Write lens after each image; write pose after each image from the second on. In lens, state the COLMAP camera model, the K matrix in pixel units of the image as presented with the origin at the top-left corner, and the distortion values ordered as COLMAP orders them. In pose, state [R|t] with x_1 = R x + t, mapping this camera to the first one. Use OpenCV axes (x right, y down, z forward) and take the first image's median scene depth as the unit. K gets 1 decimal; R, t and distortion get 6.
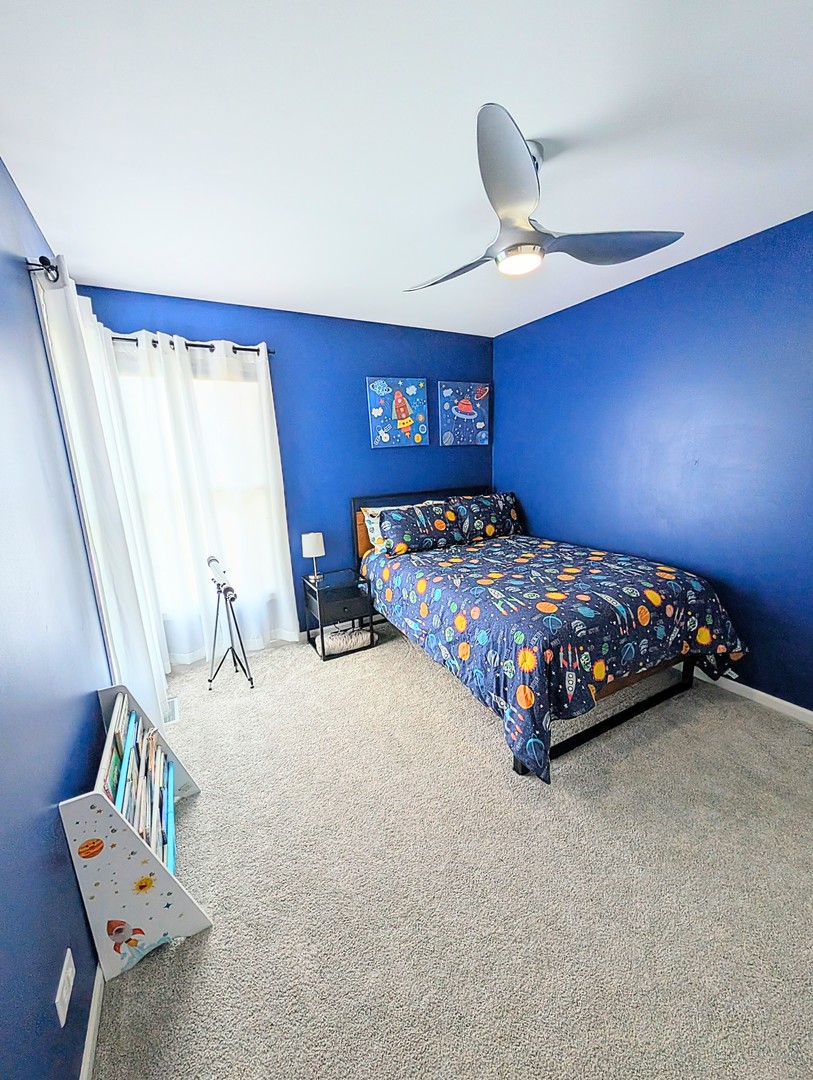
lens RADIAL K [[409.0, 0, 406.6], [0, 409.0, 541.2], [0, 0, 1]] dist [-0.001249, 0.000315]
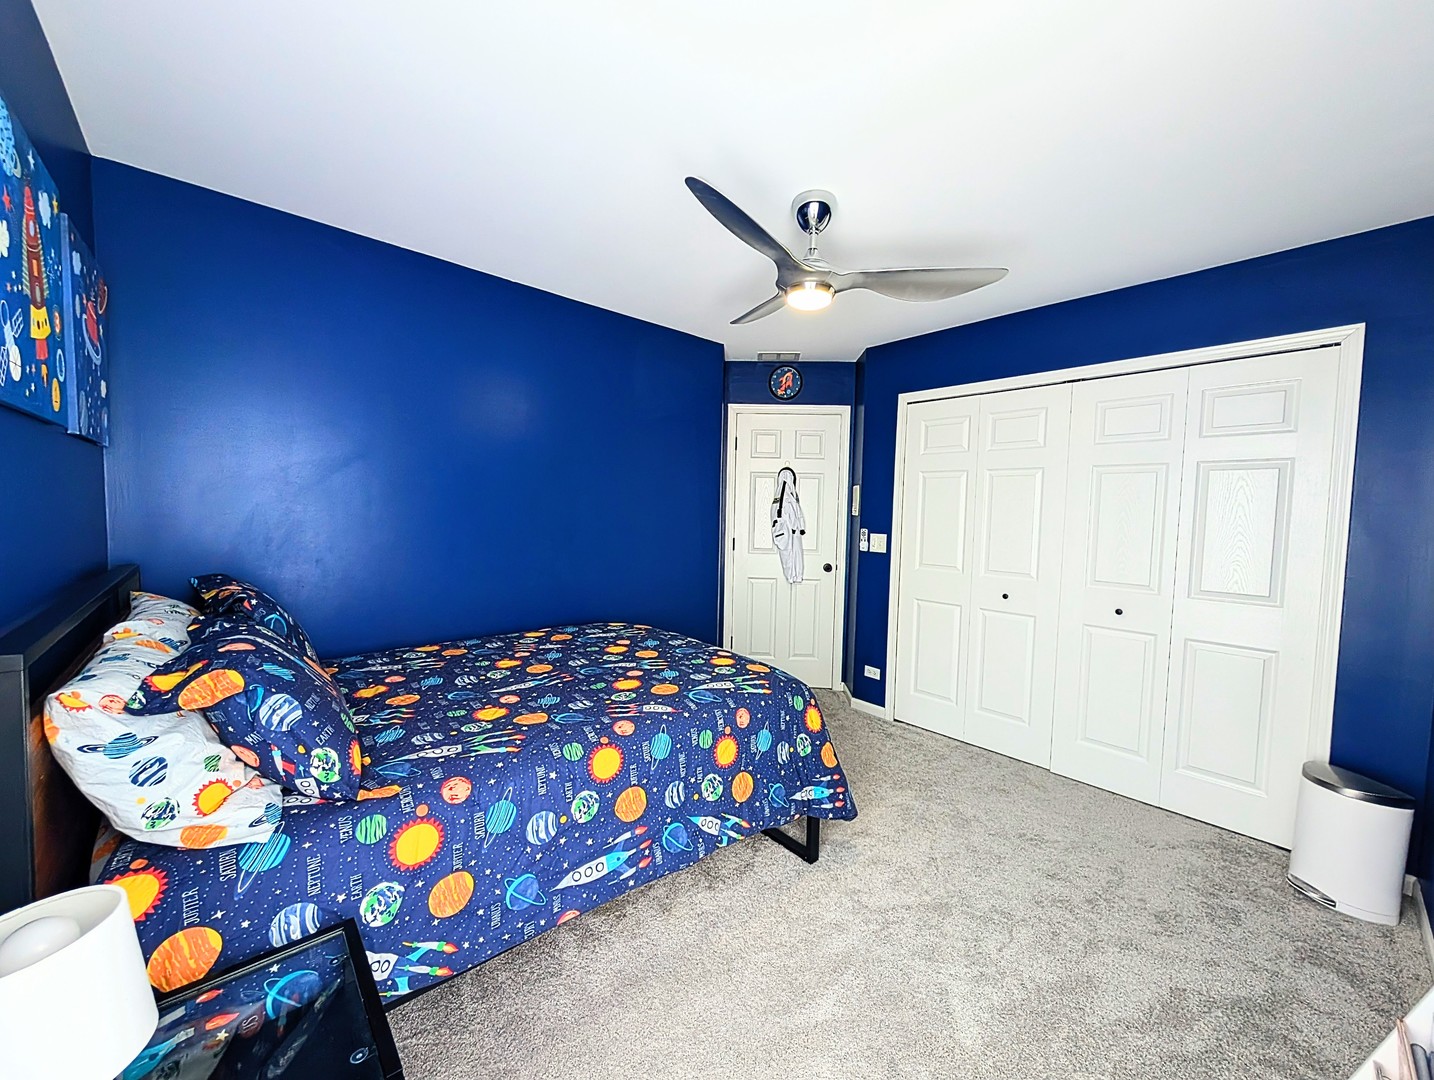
lens RADIAL K [[543.1, 0, 716.3], [0, 543.1, 537.8], [0, 0, 1]] dist [-0.001249, 0.000315]
pose [[-0.214445, -0.018904, 0.976553, -0.576556], [0.188388, 0.980239, 0.060345, -0.148314], [-0.958396, 0.196911, -0.206646, 0.976710]]
